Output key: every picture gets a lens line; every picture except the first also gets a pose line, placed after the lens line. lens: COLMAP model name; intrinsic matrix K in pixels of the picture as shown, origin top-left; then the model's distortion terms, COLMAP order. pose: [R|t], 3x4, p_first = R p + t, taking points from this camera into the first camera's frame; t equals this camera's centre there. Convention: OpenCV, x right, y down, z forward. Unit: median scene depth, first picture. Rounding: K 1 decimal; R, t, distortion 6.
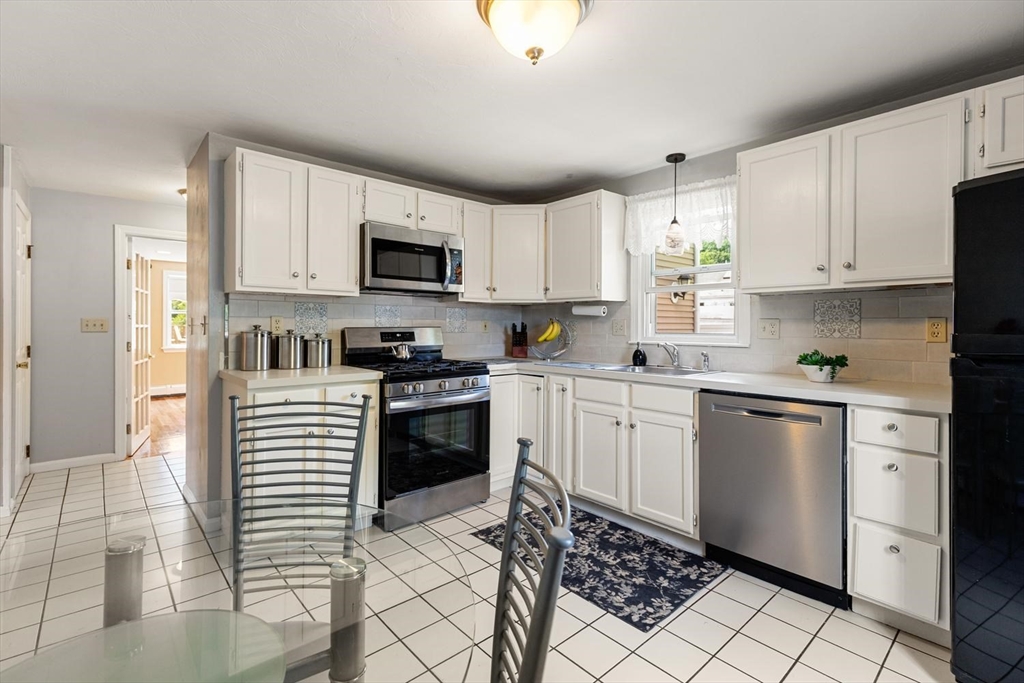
lens RADIAL K [[462.2, 0, 496.8], [0, 462.2, 328.3], [0, 0, 1]] dist [0.007789, -0.001051]
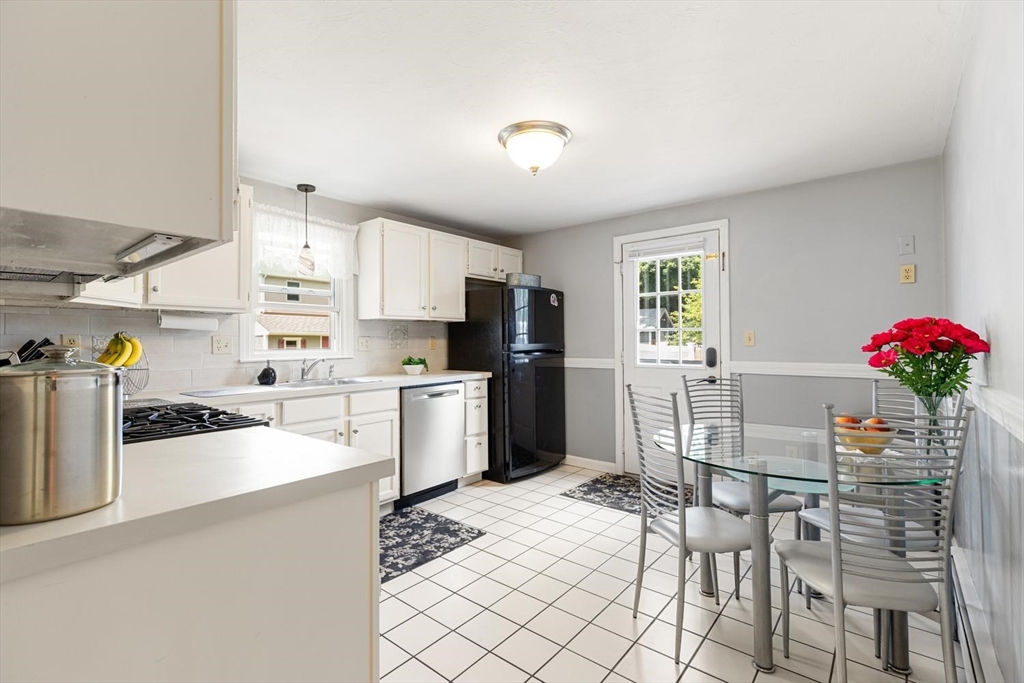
lens RADIAL K [[462.2, 0, 513.8], [0, 462.2, 334.3], [0, 0, 1]] dist [0.007789, -0.001051]
pose [[-0.162636, 0.007567, 0.986657, -1.008859], [0.009397, 0.999937, -0.006119, -0.016390], [-0.986641, 0.008277, -0.162697, 0.919533]]
